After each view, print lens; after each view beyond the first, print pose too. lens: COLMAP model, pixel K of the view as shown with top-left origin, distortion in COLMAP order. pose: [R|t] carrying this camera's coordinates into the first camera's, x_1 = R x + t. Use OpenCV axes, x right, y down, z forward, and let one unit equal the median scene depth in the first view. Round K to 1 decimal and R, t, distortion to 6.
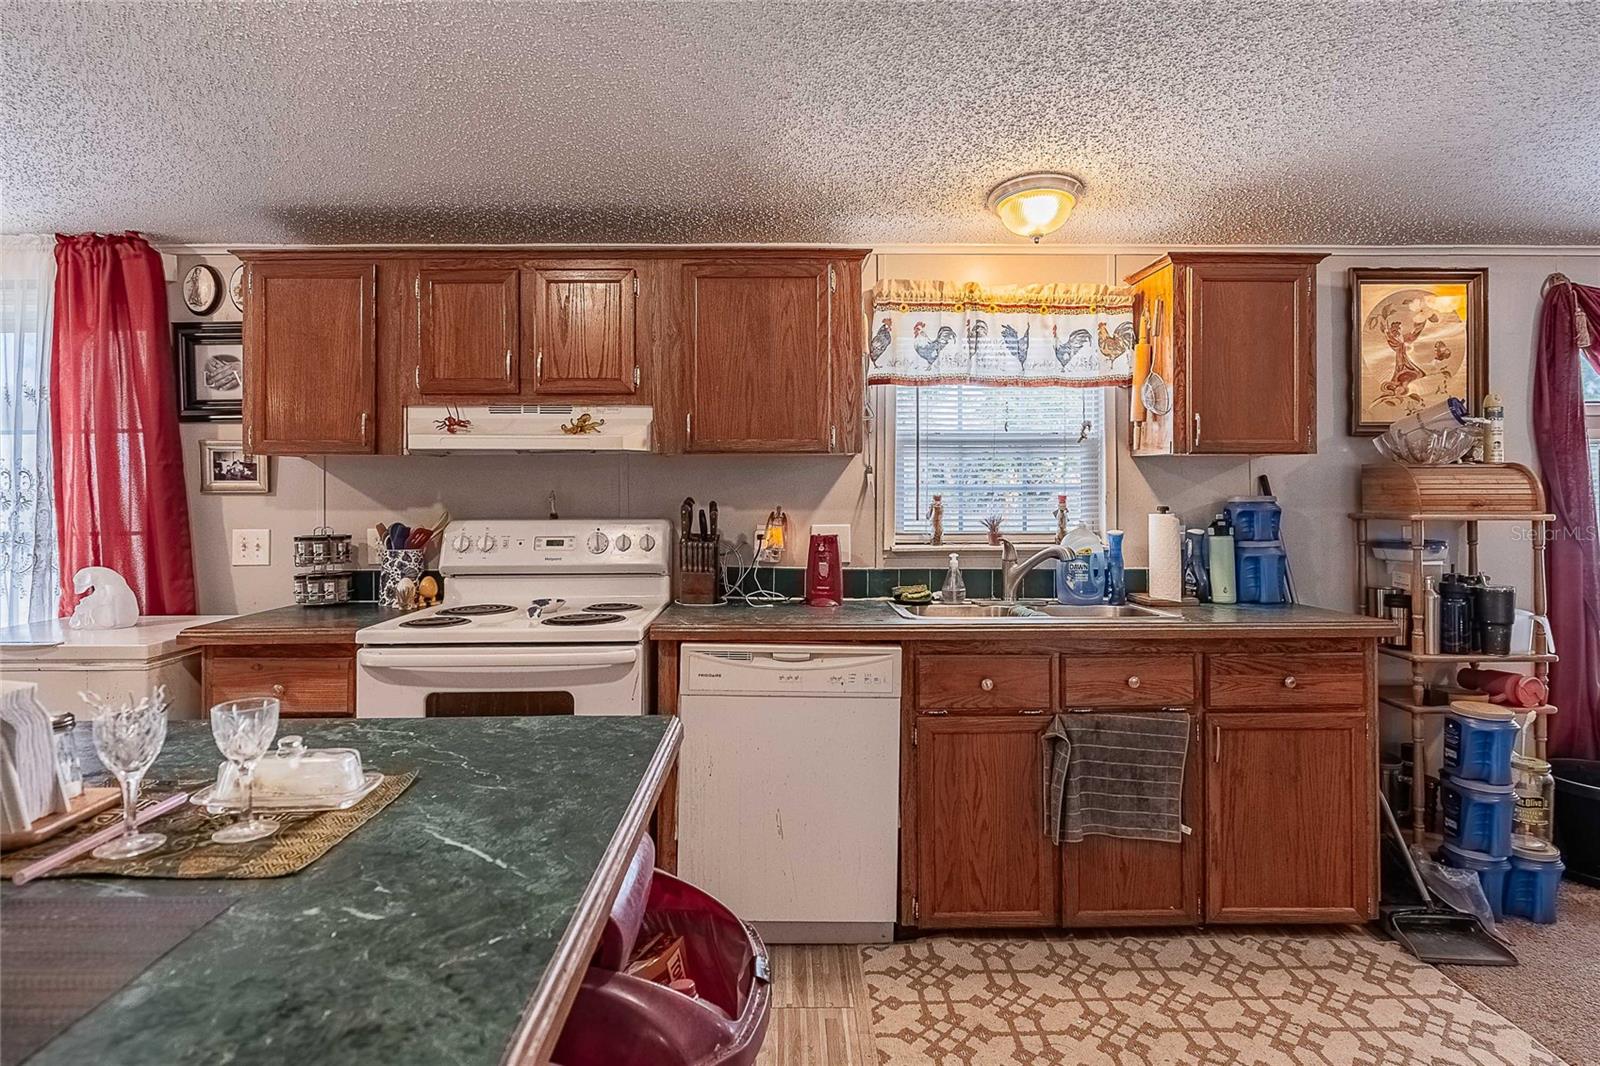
lens RADIAL K [[840.4, 0, 798.5], [0, 840.4, 494.5], [0, 0, 1]] dist [-0.003547, -0.000612]
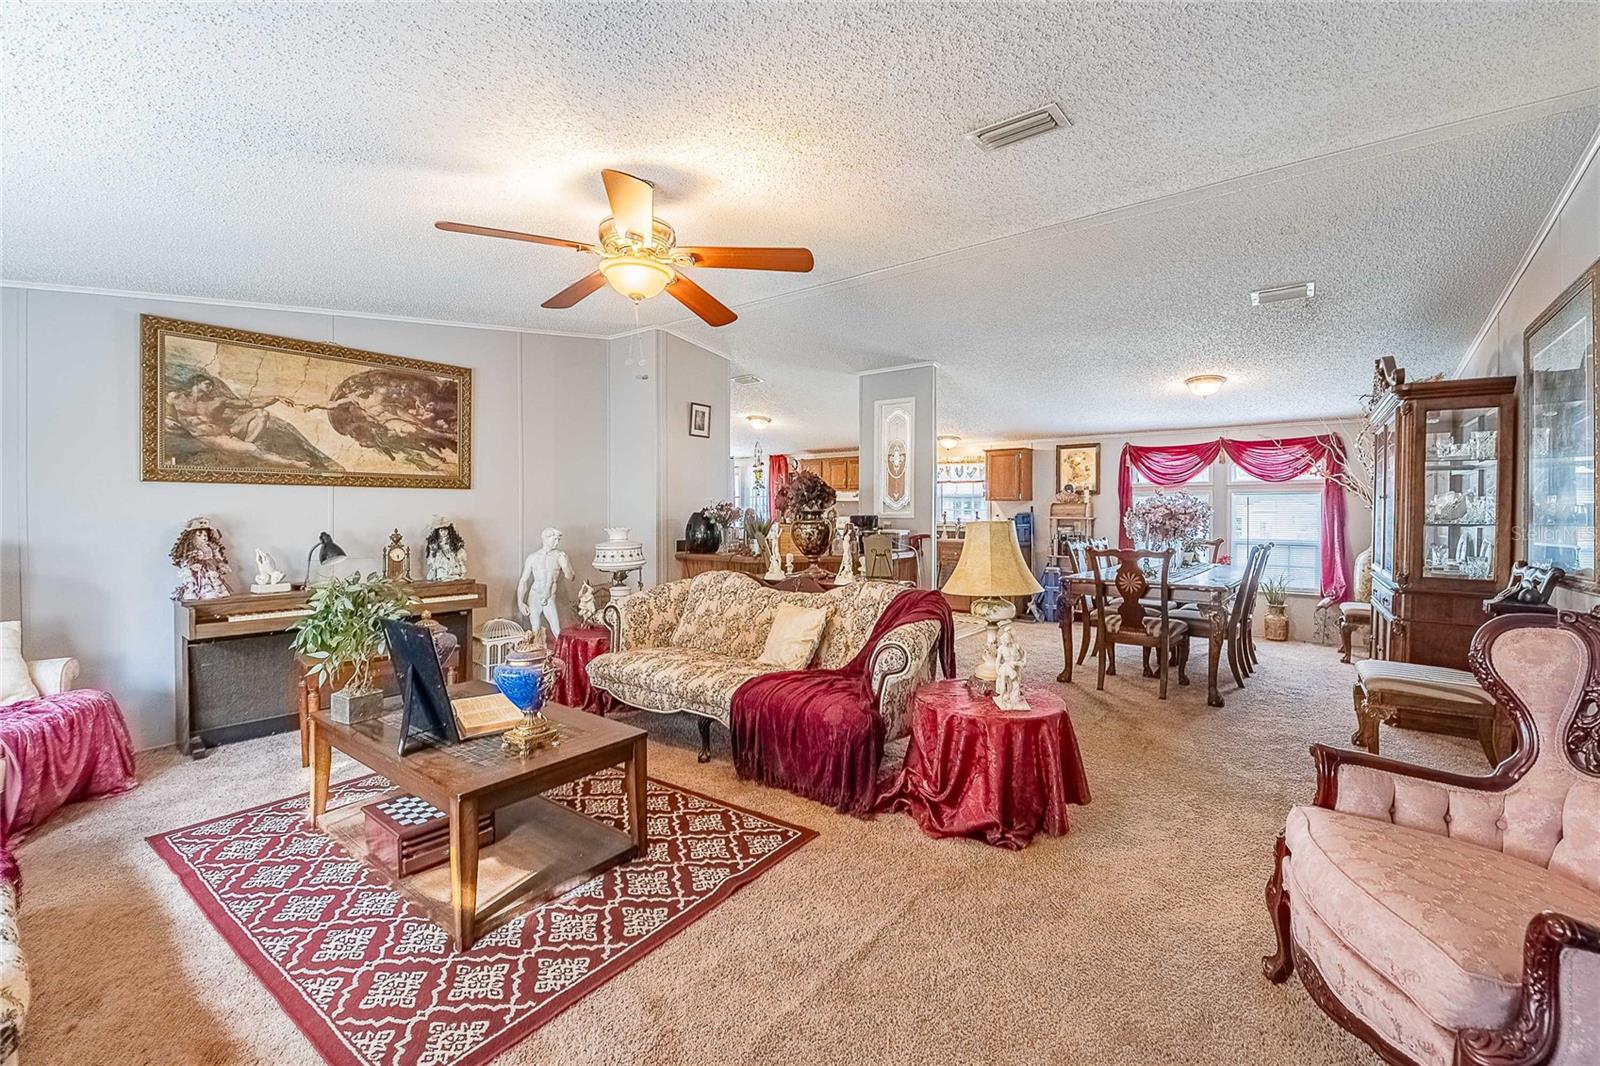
lens RADIAL K [[657.2, 0, 814.9], [0, 657.2, 523.4], [0, 0, 1]] dist [-0.009597, -0.000338]
pose [[0.800512, 0.018308, -0.599036, 1.542975], [-0.007811, 0.999767, 0.020118, 0.000623], [0.599265, -0.011425, 0.800469, -1.812833]]
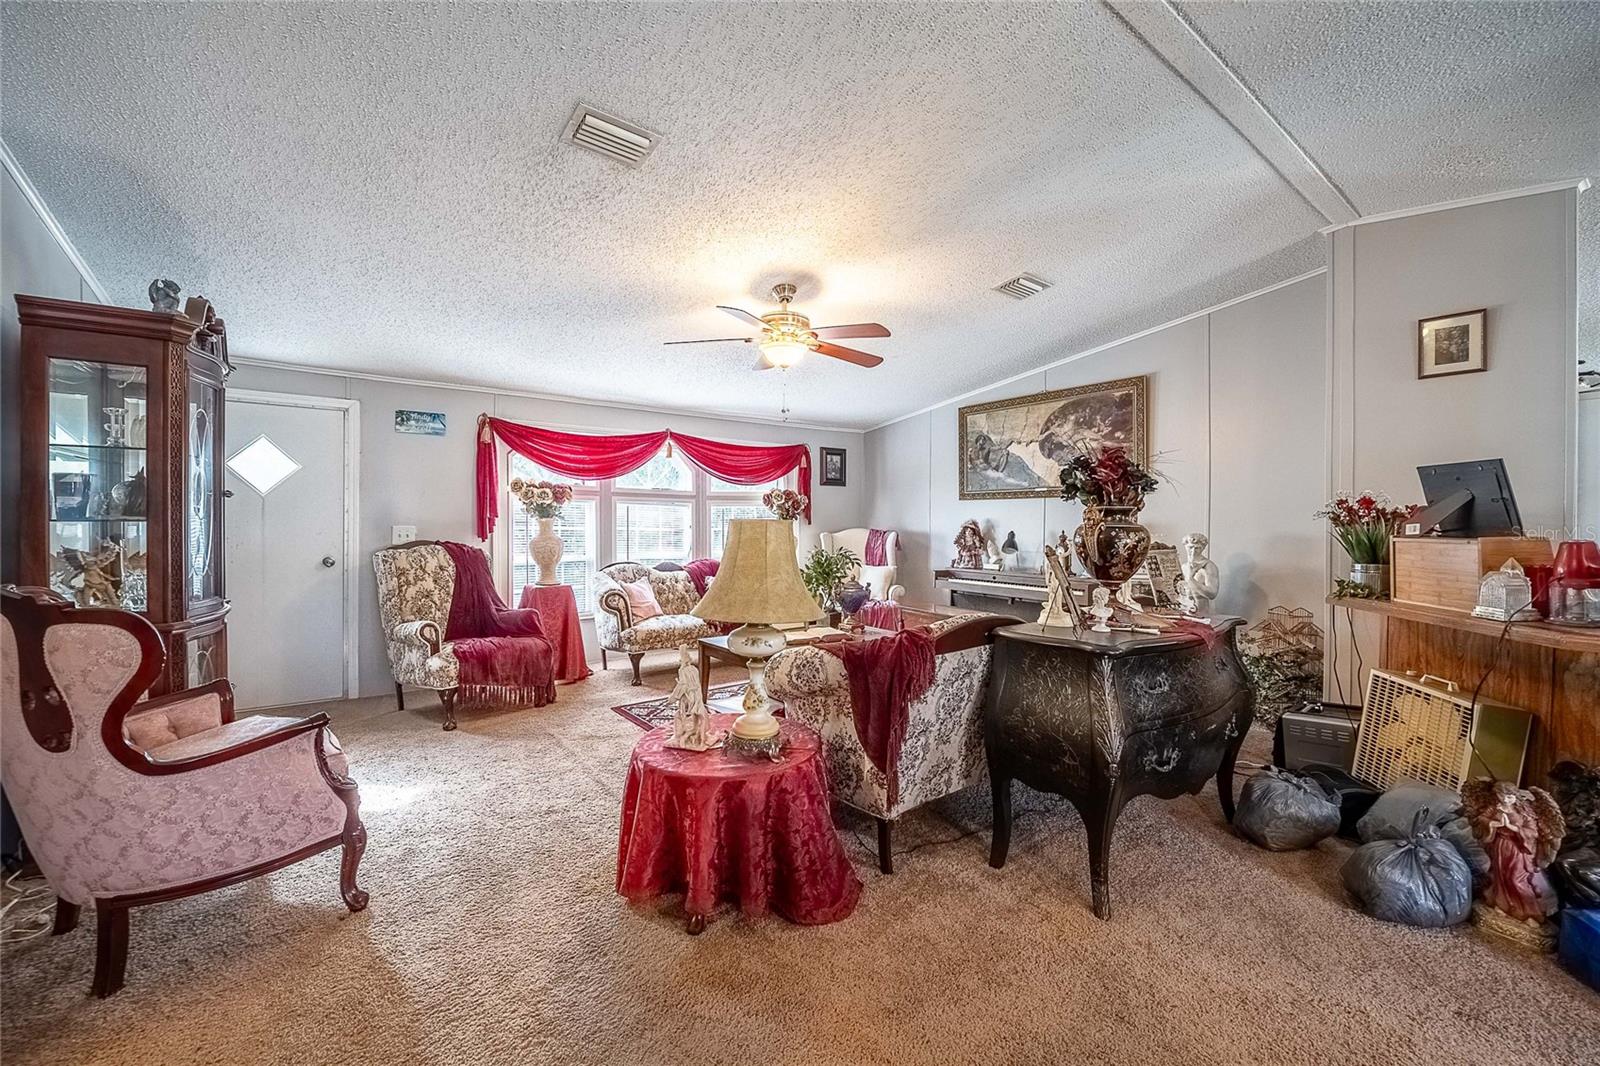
lens RADIAL K [[645.1, 0, 800.0], [0, 645.1, 533.0], [0, 0, 1]] dist [-0.009918, -0.000247]
pose [[-0.803245, 0.014855, -0.595463, 1.542163], [0.000438, 0.999703, 0.024348, 0.012657], [0.595648, 0.019296, -0.803014, -0.232642]]
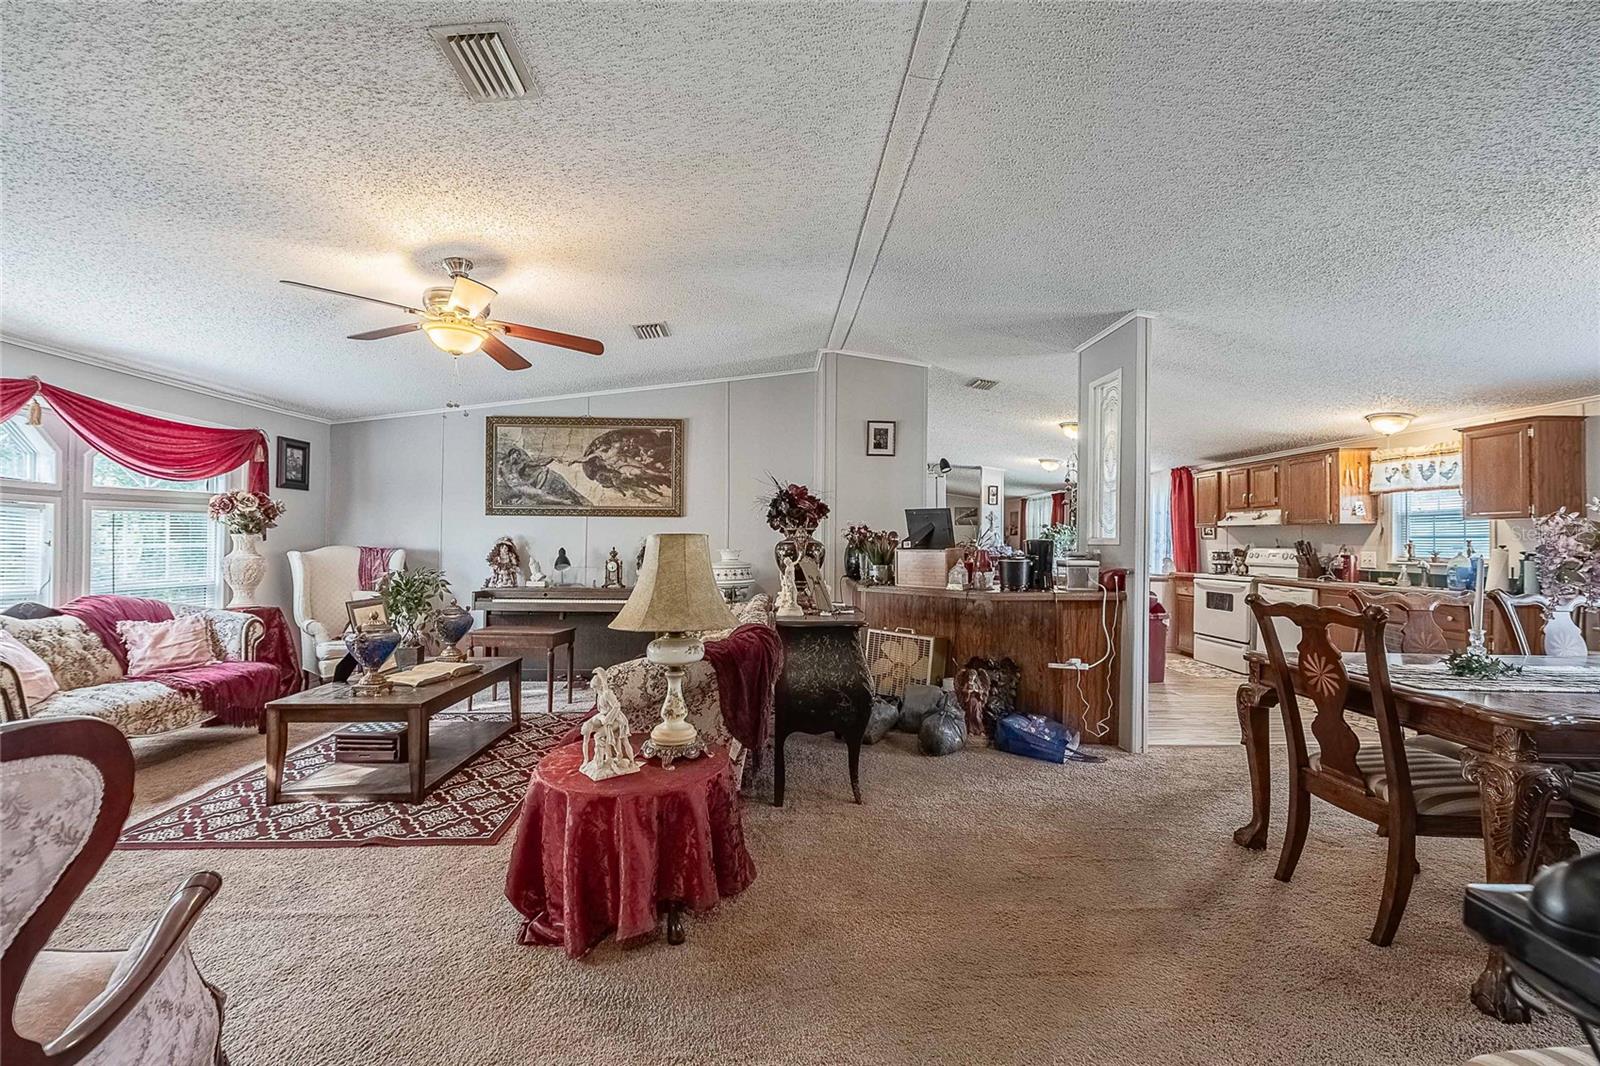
lens RADIAL K [[671.0, 0, 807.5], [0, 671.0, 540.6], [0, 0, 1]] dist [-0.012770, -0.000273]
pose [[0.050700, 0.002136, -0.998712, 1.946872], [-0.011686, 0.999931, 0.001545, 0.020038], [0.998646, 0.011592, 0.050721, -0.736504]]
